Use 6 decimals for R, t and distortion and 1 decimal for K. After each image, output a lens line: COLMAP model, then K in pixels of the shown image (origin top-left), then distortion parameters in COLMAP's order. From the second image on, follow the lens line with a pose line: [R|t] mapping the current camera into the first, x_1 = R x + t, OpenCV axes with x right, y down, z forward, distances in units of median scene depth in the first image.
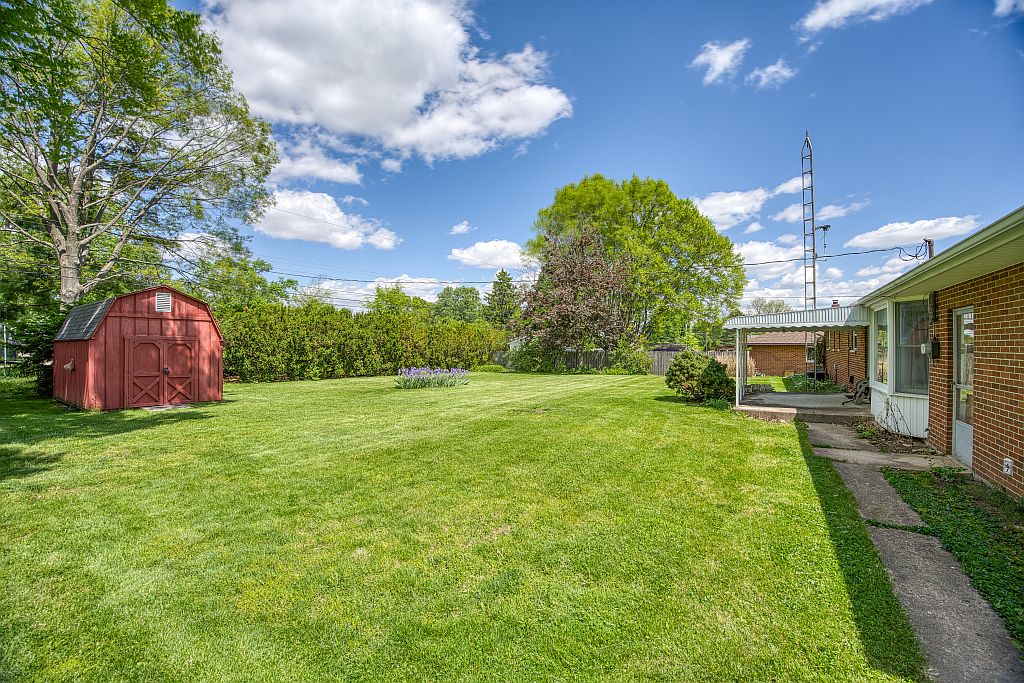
lens RADIAL K [[409.3, 0, 509.4], [0, 409.3, 344.8], [0, 0, 1]] dist [-0.049904, 0.001807]
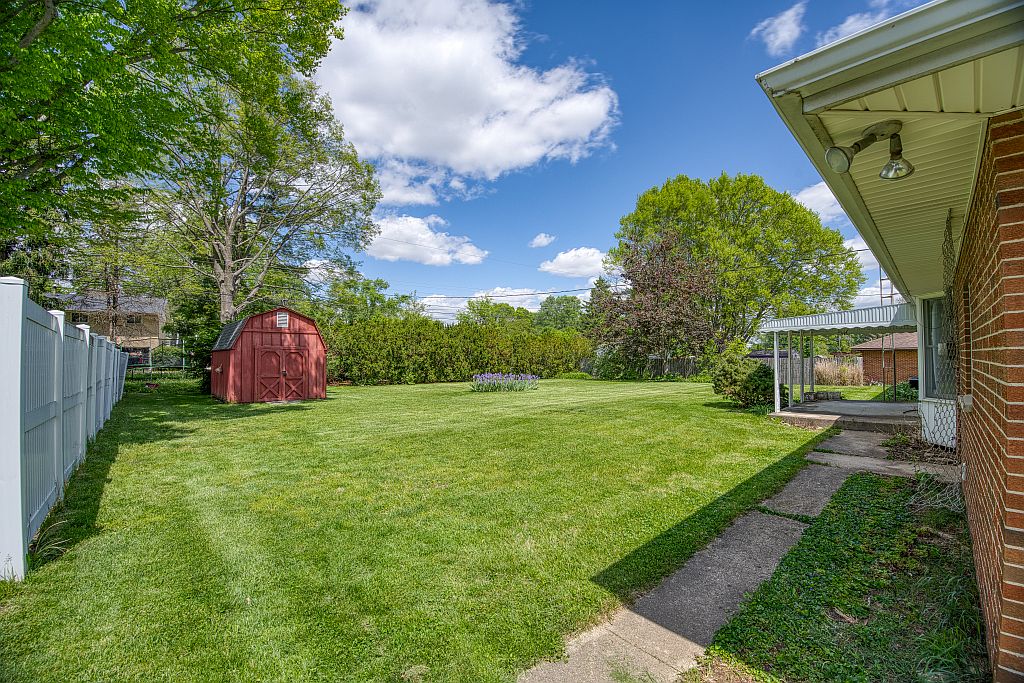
lens RADIAL K [[409.3, 0, 513.3], [0, 409.3, 342.6], [0, 0, 1]] dist [-0.049904, 0.001807]
pose [[0.968982, -0.013471, -0.246762, 0.105071], [0.006978, 0.999606, -0.027171, 0.004239], [0.247031, 0.024606, 0.968695, -0.048389]]
